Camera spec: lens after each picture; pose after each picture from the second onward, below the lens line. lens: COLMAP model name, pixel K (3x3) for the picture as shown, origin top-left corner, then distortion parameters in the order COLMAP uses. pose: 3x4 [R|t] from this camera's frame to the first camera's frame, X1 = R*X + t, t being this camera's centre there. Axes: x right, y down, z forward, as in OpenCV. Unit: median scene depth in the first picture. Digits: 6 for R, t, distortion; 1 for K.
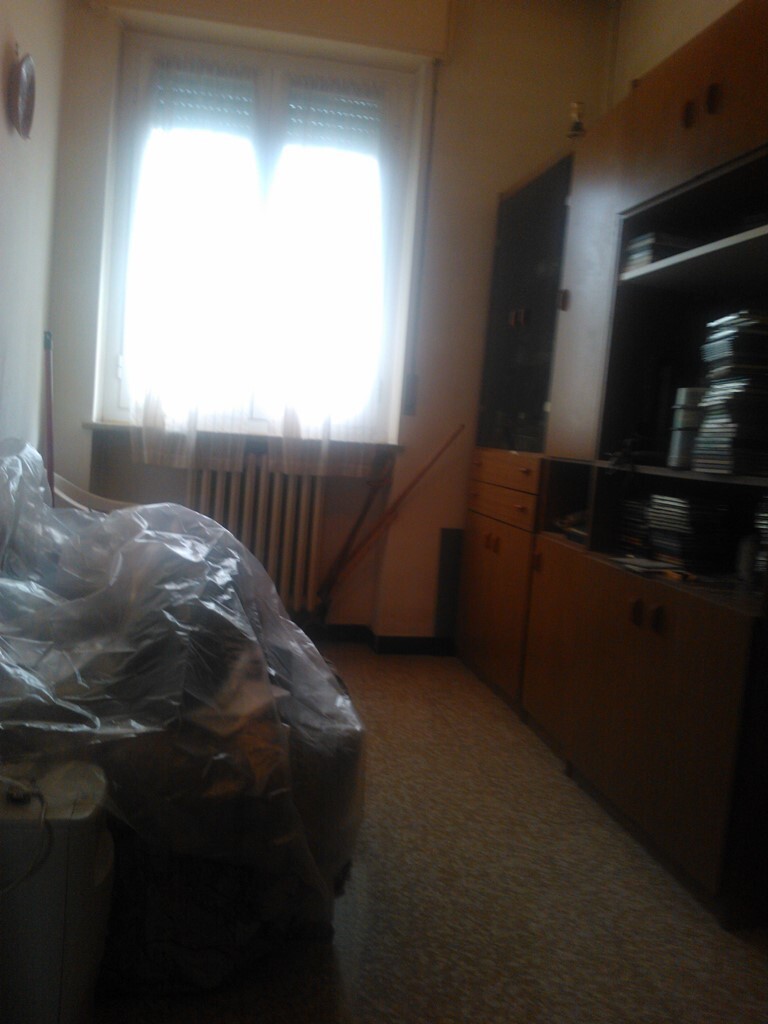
lens RADIAL K [[809.5, 0, 384.0], [0, 809.5, 512.0], [0, 0, 1]] dist [0.102083, -0.212130]
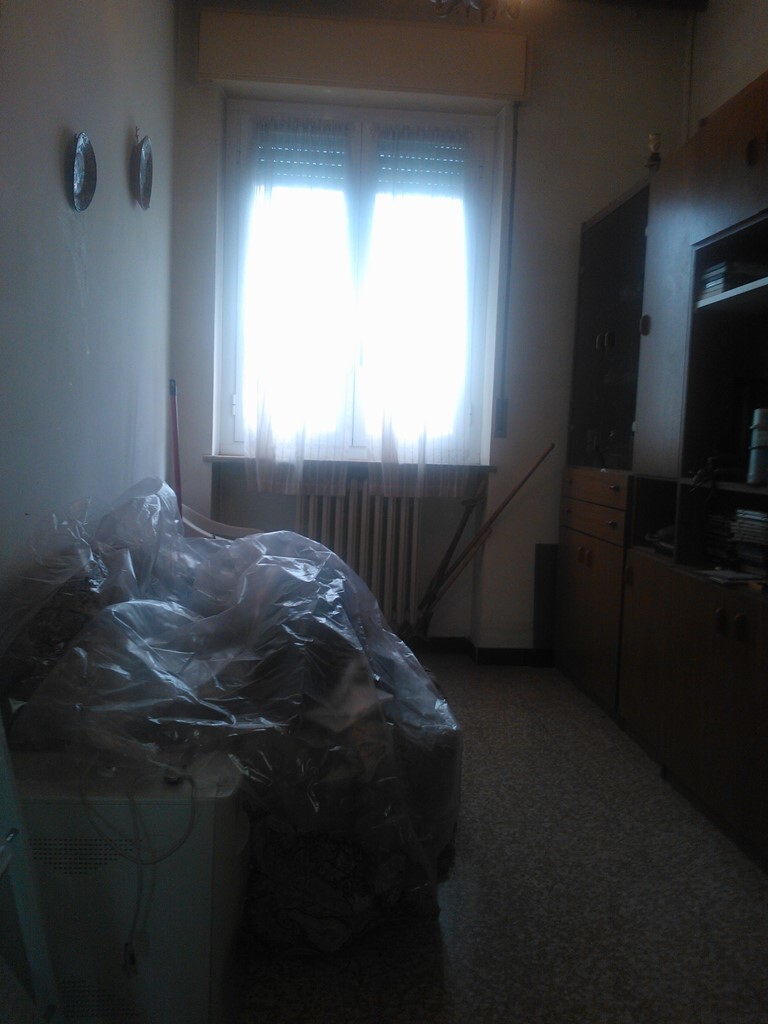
lens RADIAL K [[1446.1, 0, 380.0], [0, 1446.1, 509.7], [0, 0, 1]] dist [0.325266, -2.336631]
pose [[0.988667, -0.022824, -0.148380, 0.161250], [0.029504, 0.998640, 0.042975, -0.116818], [0.147197, -0.046865, 0.987996, -0.926399]]
